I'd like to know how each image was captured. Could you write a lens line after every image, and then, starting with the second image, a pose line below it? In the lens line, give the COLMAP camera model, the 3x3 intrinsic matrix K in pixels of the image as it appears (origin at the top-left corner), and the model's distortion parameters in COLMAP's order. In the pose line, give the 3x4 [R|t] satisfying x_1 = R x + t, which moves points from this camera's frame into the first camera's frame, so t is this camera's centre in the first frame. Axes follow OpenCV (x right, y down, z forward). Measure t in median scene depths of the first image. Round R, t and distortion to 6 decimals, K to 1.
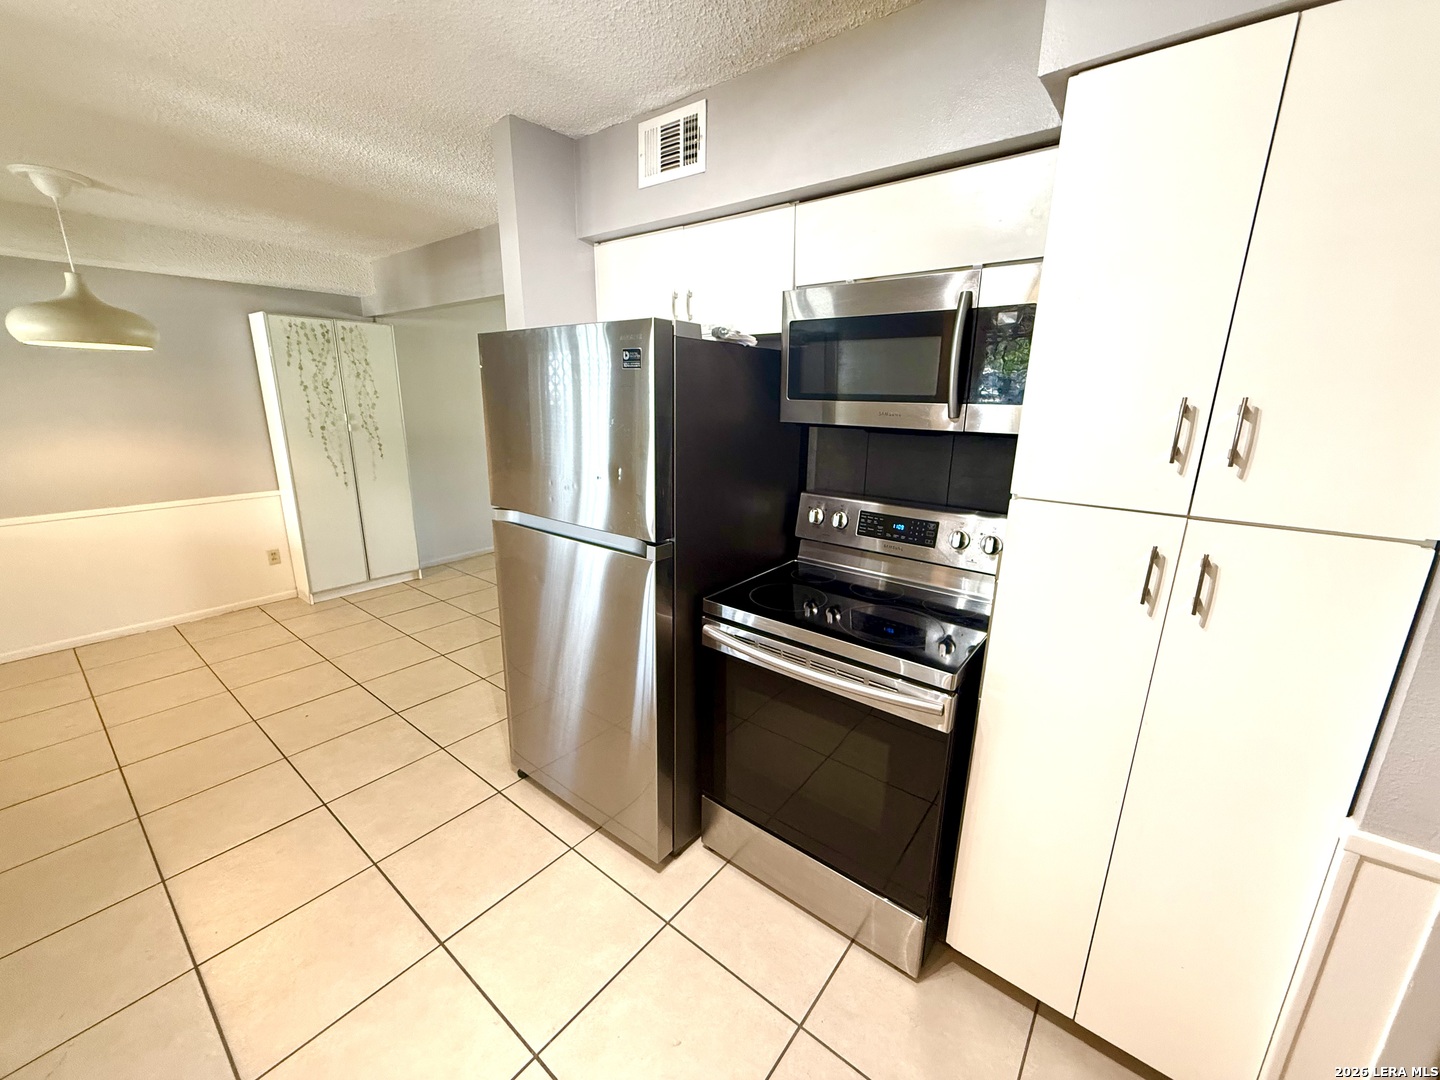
lens RADIAL K [[574.4, 0, 719.0], [0, 574.4, 539.1], [0, 0, 1]] dist [0.001490, -0.000614]
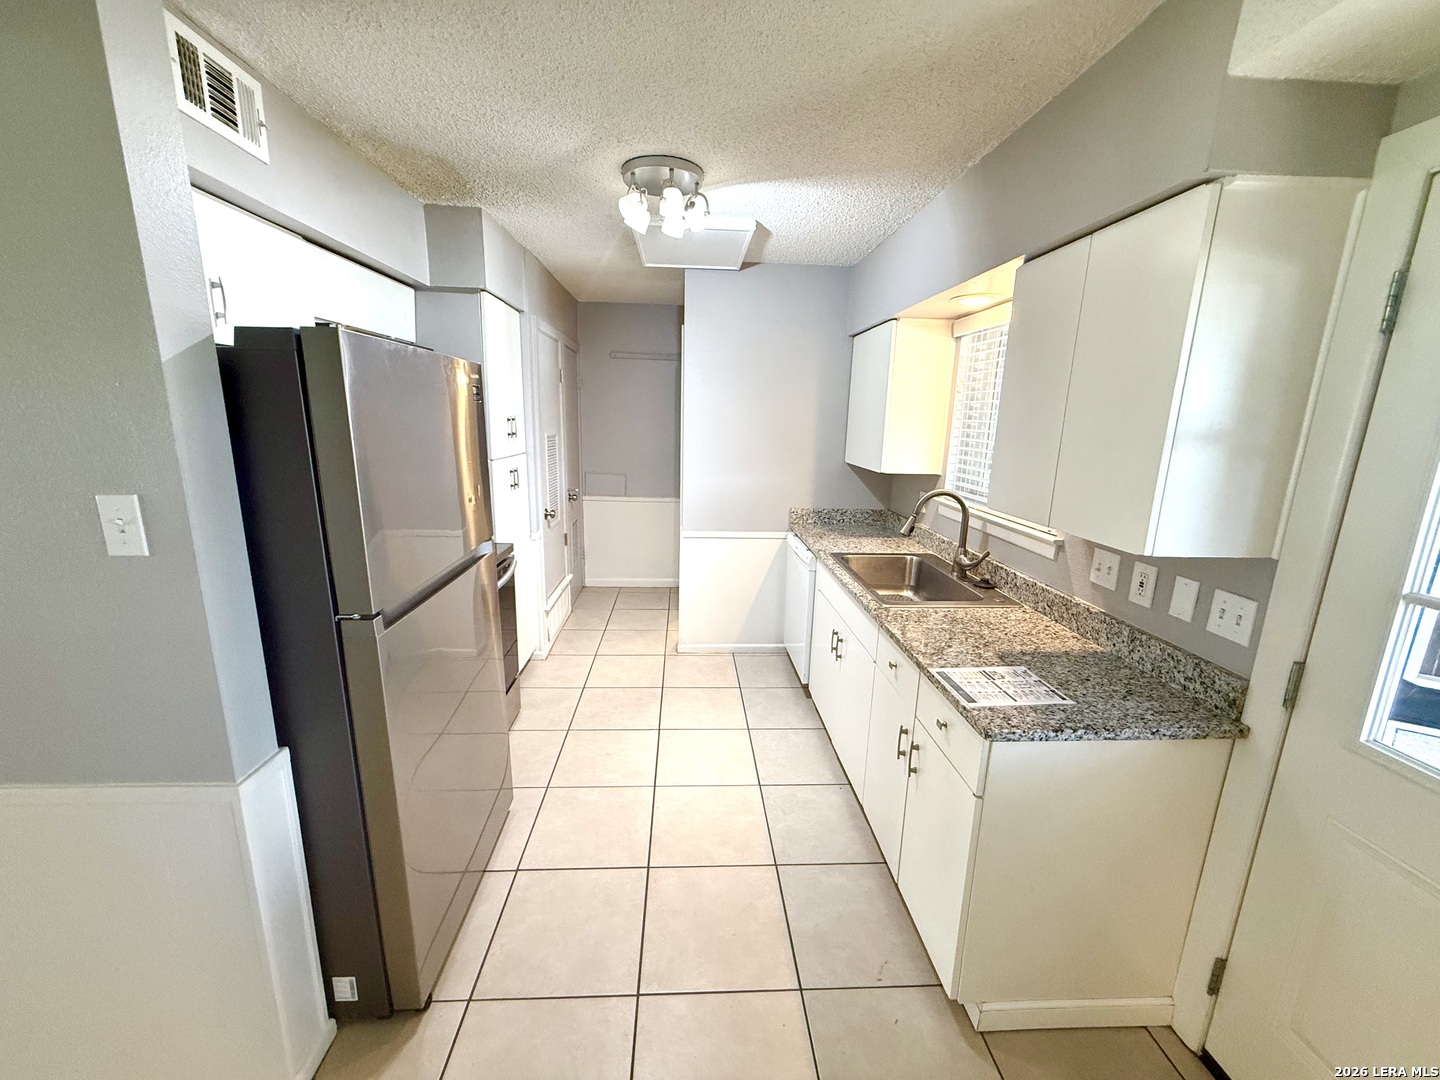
lens RADIAL K [[574.4, 0, 716.9], [0, 574.4, 537.2], [0, 0, 1]] dist [0.001490, -0.000614]
pose [[-0.666281, -0.182870, 0.722930, -0.546903], [0.154698, 0.914477, 0.373898, -0.157008], [-0.729478, 0.360957, -0.581009, 0.552597]]
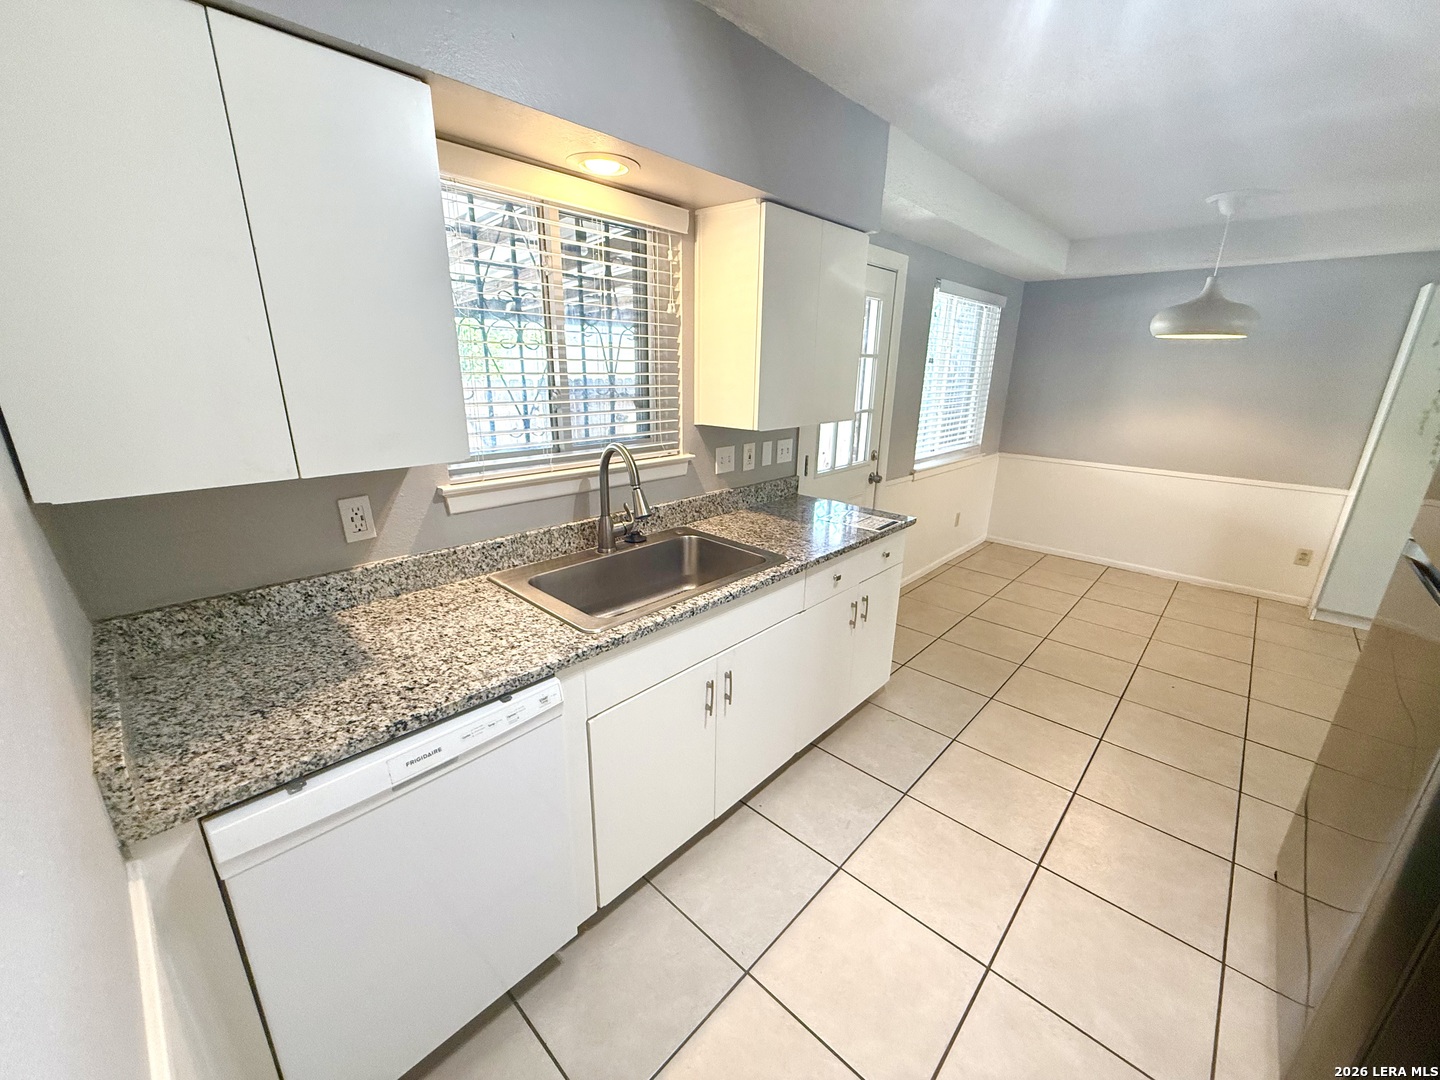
lens RADIAL K [[574.4, 0, 715.8], [0, 574.4, 539.1], [0, 0, 1]] dist [0.001490, -0.000614]
pose [[-0.085550, 0.282466, -0.955455, 0.191844], [-0.265494, 0.917834, 0.295116, -0.018670], [0.960309, 0.278915, -0.003528, 0.090513]]
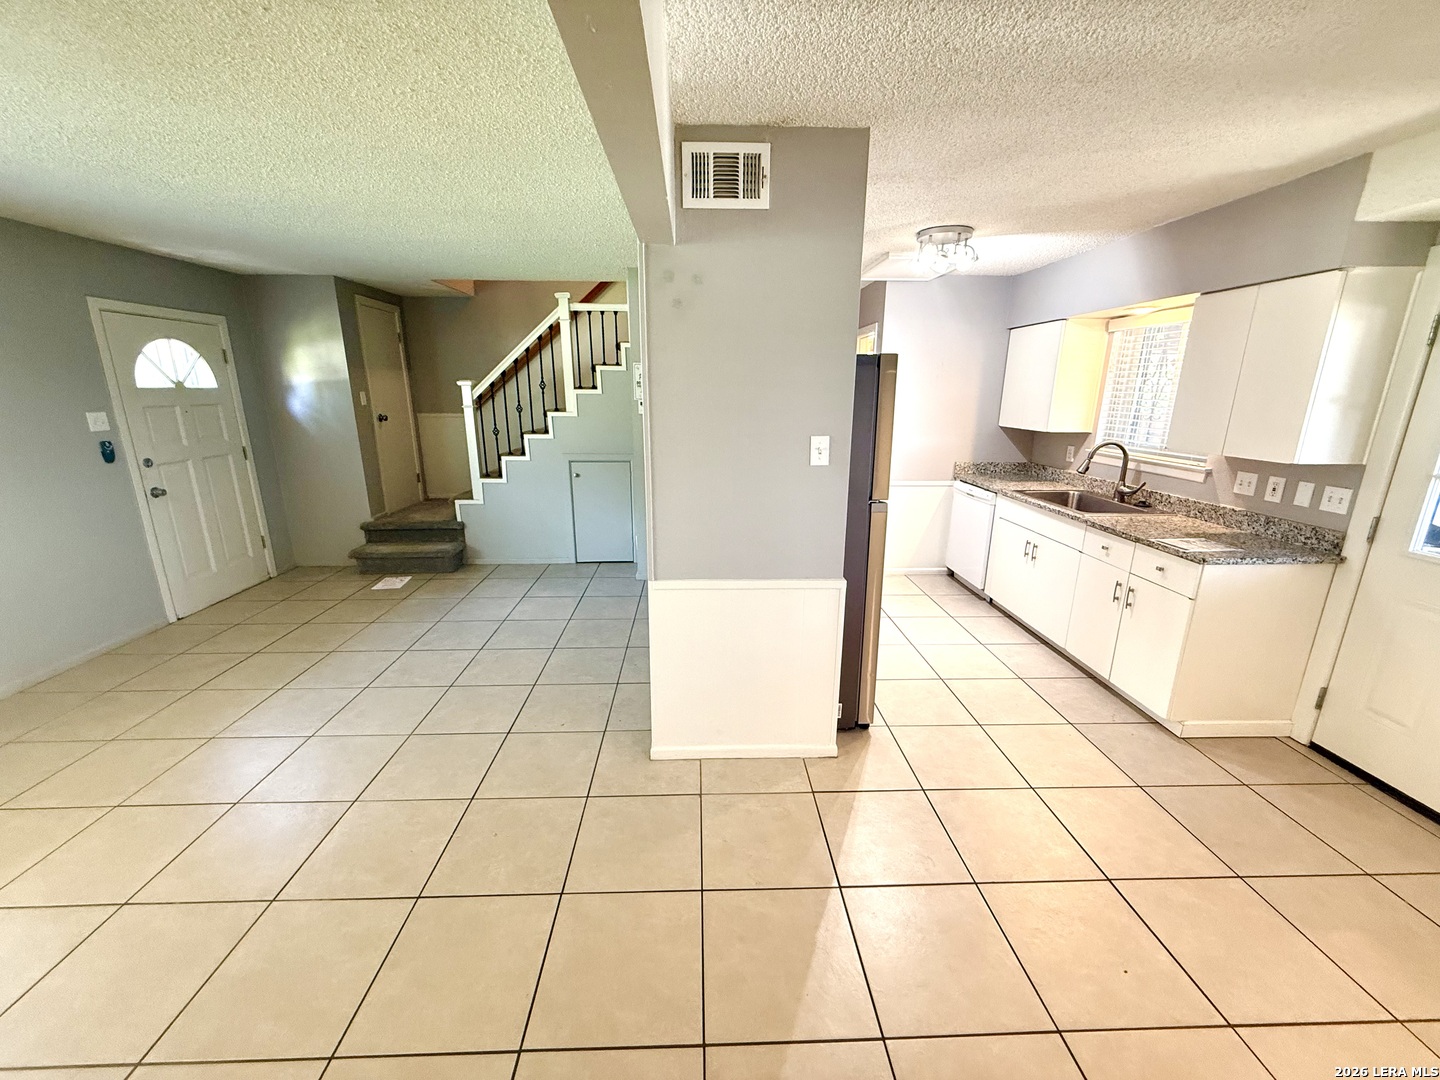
lens RADIAL K [[574.4, 0, 718.2], [0, 574.4, 537.8], [0, 0, 1]] dist [0.001490, -0.000614]
pose [[-0.652068, -0.204208, 0.730141, -0.538682], [0.177462, 0.895179, 0.408853, -0.275113], [-0.737099, 0.396173, -0.547478, 1.001804]]
